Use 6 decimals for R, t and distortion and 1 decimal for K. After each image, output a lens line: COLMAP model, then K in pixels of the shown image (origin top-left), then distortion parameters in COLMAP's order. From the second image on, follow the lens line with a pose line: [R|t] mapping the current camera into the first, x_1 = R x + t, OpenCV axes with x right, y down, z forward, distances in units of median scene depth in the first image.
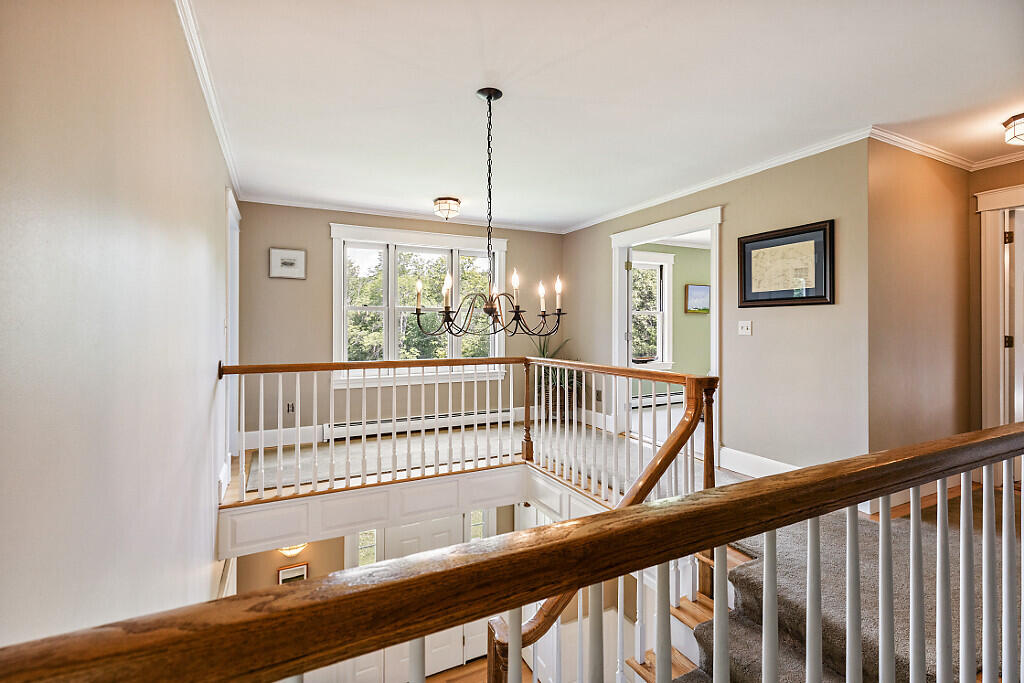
lens RADIAL K [[465.7, 0, 512.9], [0, 465.7, 317.9], [0, 0, 1]] dist [0.005683, 0.000077]
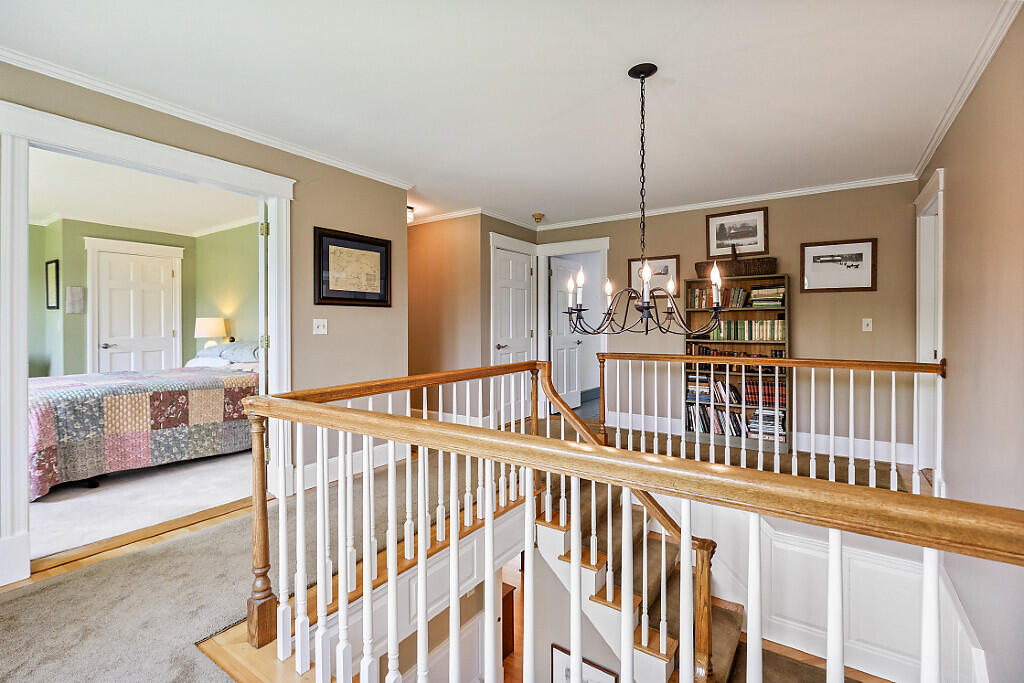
lens RADIAL K [[465.7, 0, 512.1], [0, 465.7, 334.1], [0, 0, 1]] dist [0.005683, 0.000077]
pose [[-0.480005, -0.016336, 0.877113, -0.506443], [-0.005449, 0.999863, 0.015639, 0.019965], [-0.877249, 0.002727, -0.480029, 1.132907]]
